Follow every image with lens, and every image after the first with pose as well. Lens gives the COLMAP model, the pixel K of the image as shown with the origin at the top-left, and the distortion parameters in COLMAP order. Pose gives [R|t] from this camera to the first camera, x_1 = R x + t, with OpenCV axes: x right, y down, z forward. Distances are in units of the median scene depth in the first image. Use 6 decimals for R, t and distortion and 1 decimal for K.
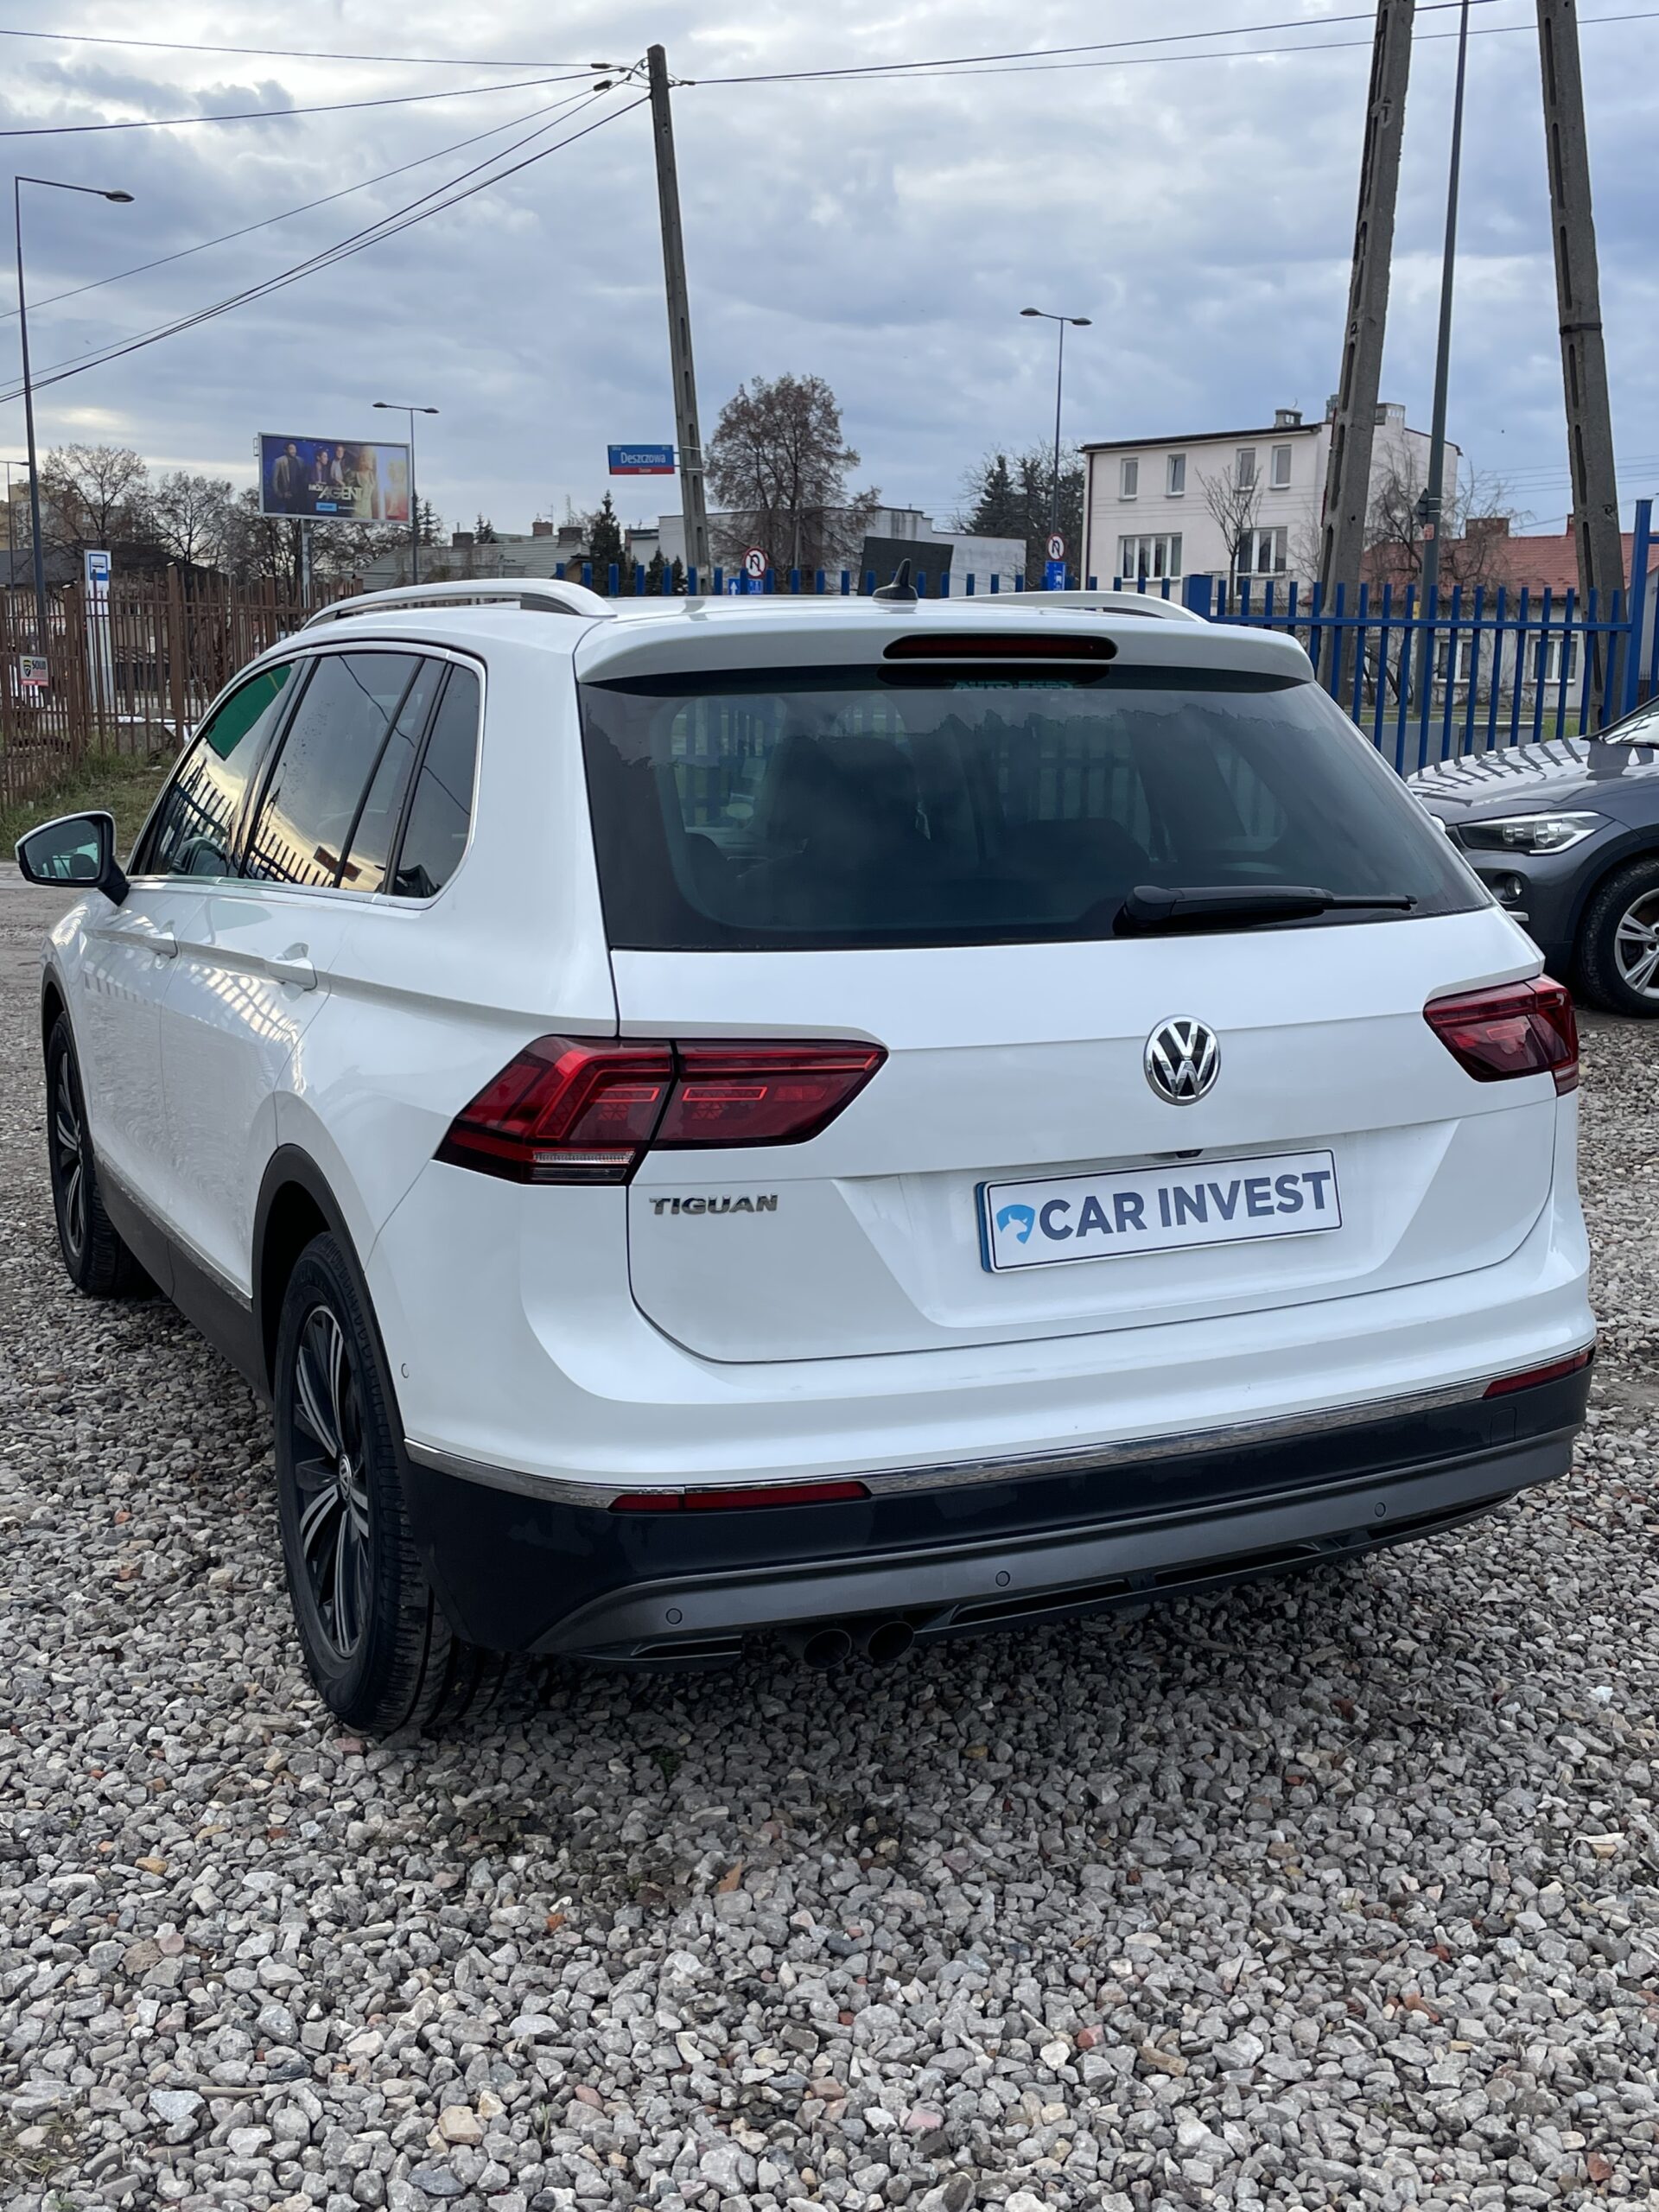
lens RADIAL K [[2308.6, 0, 857.7], [0, 2308.6, 1092.7], [0, 0, 1]] dist [0.046287, 0.000000]
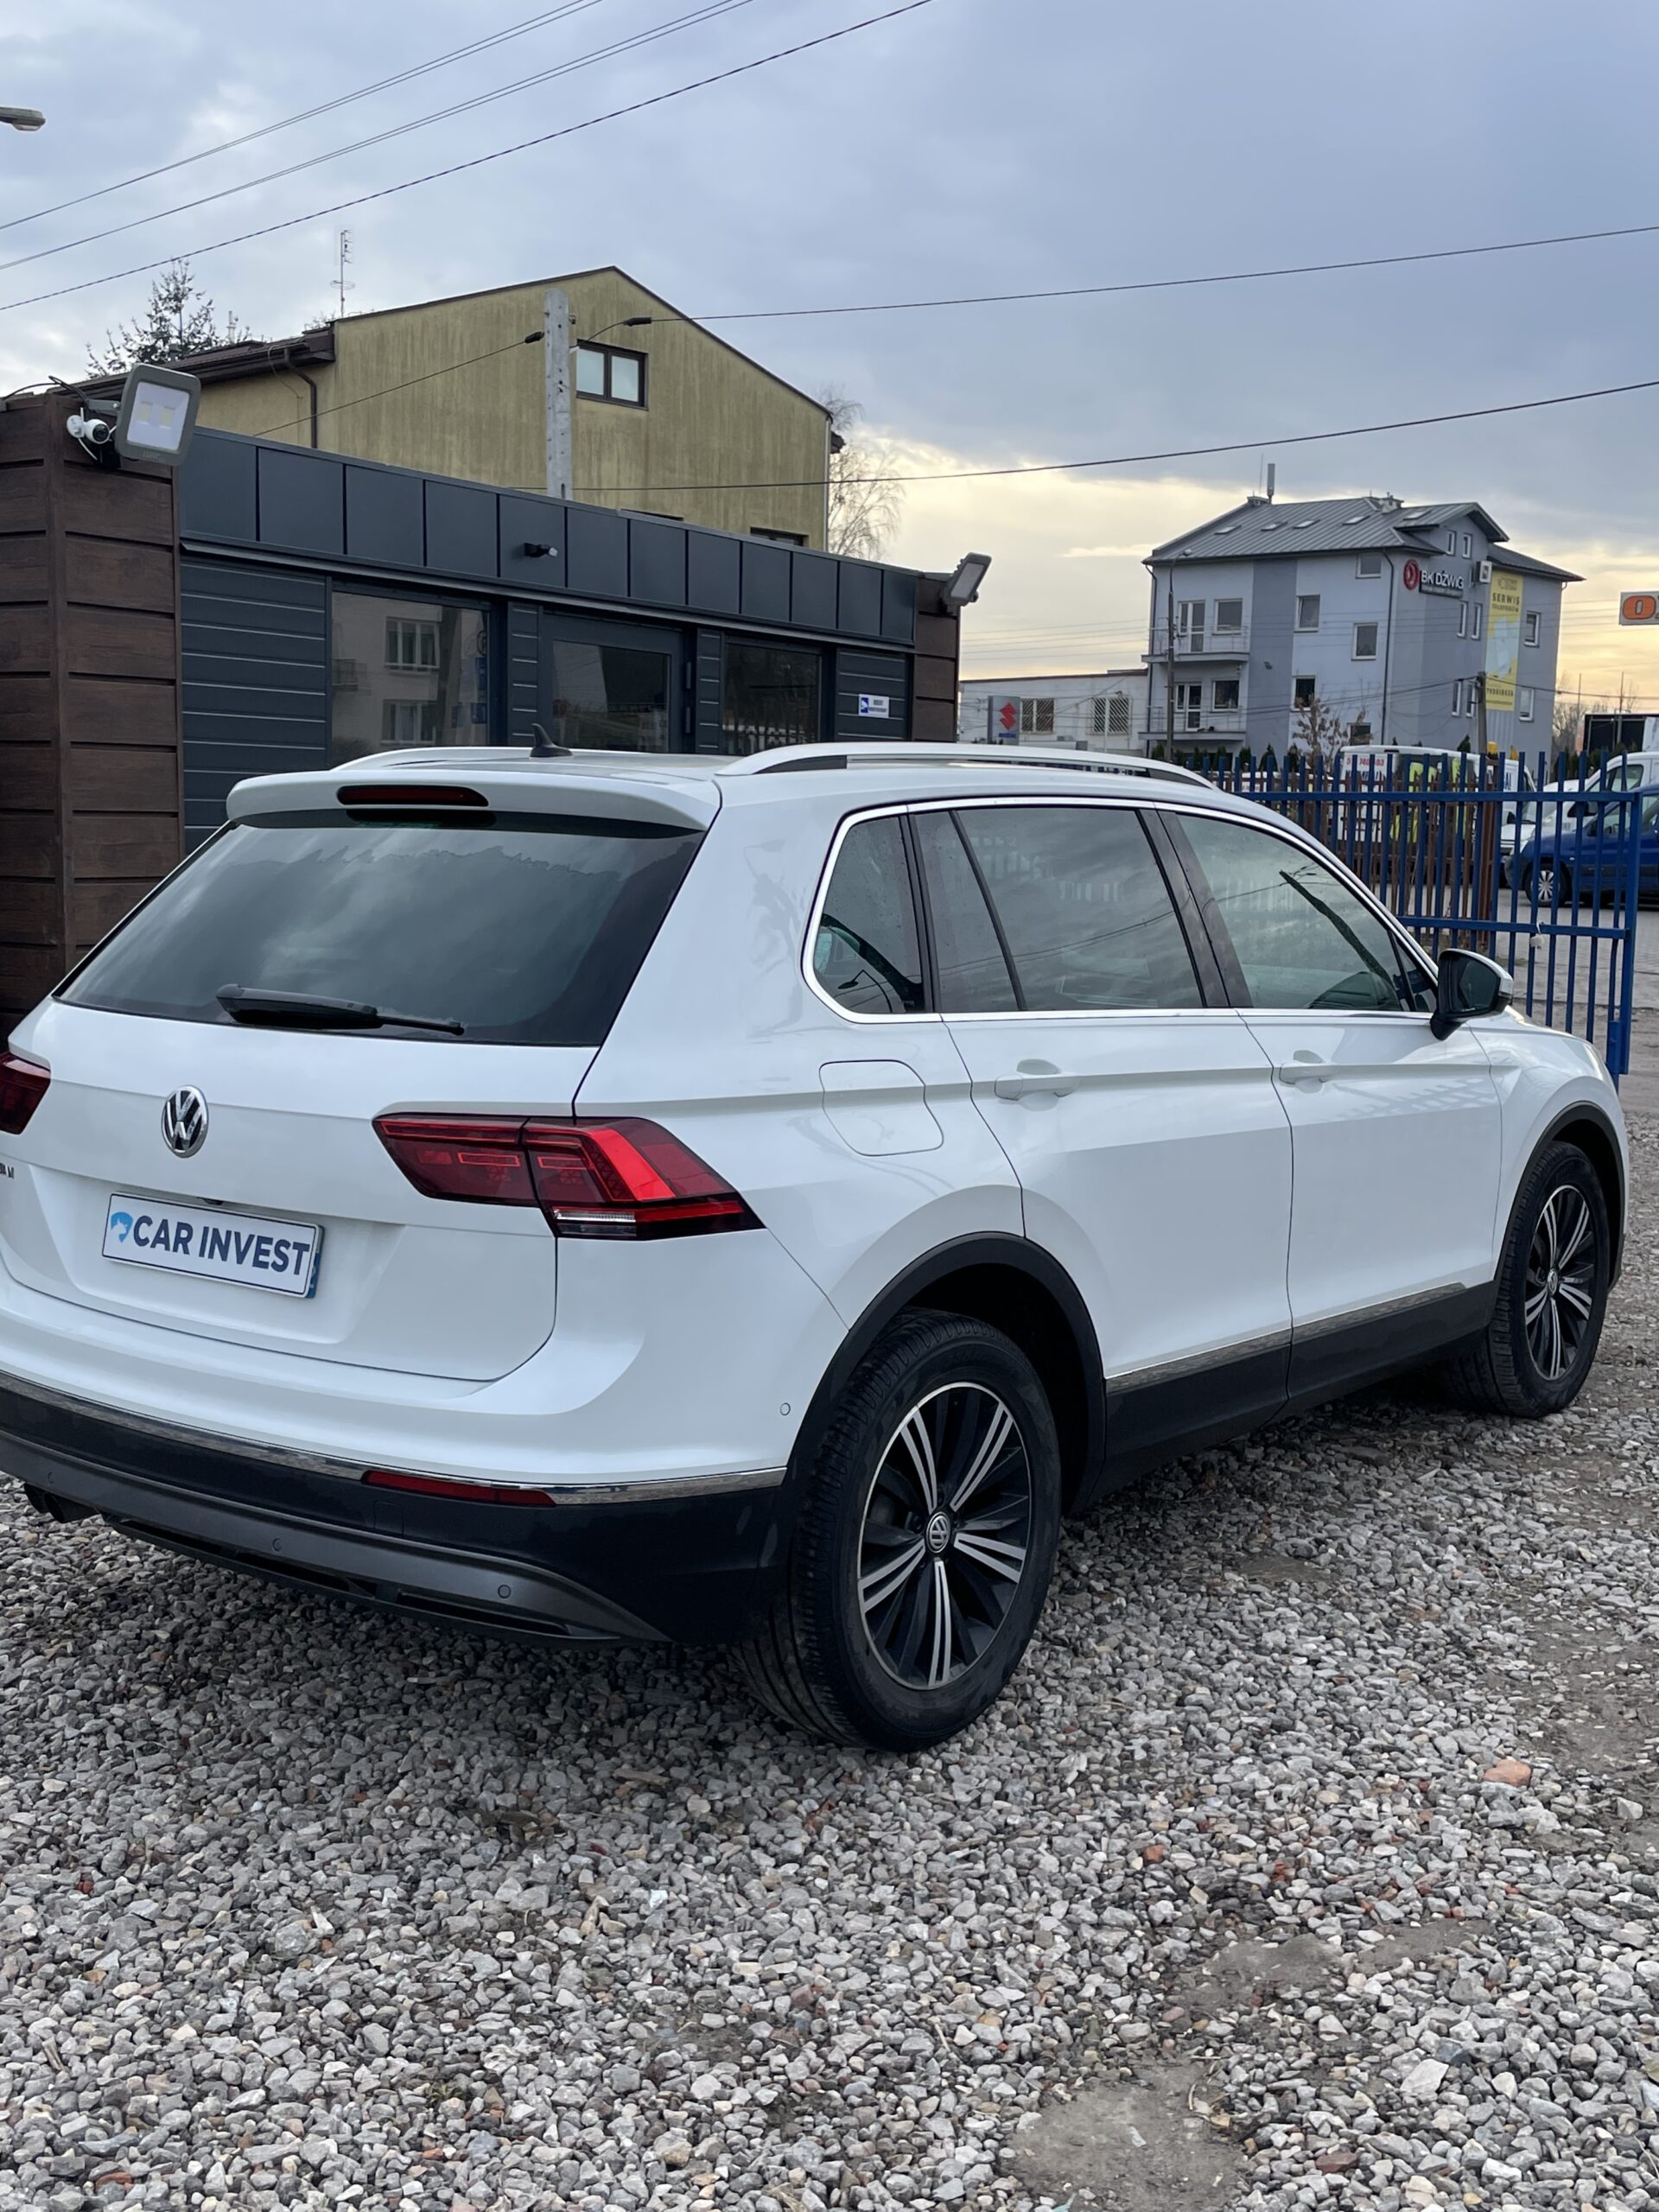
lens RADIAL K [[2308.6, 0, 837.8], [0, 2308.6, 1104.9], [0, 0, 1]] dist [0.046287, 0.000000]
pose [[0.457067, 0.112191, -0.882328, 1.350748], [-0.162640, 0.985829, 0.041100, -0.126845], [0.874436, 0.124717, 0.468837, 0.688561]]
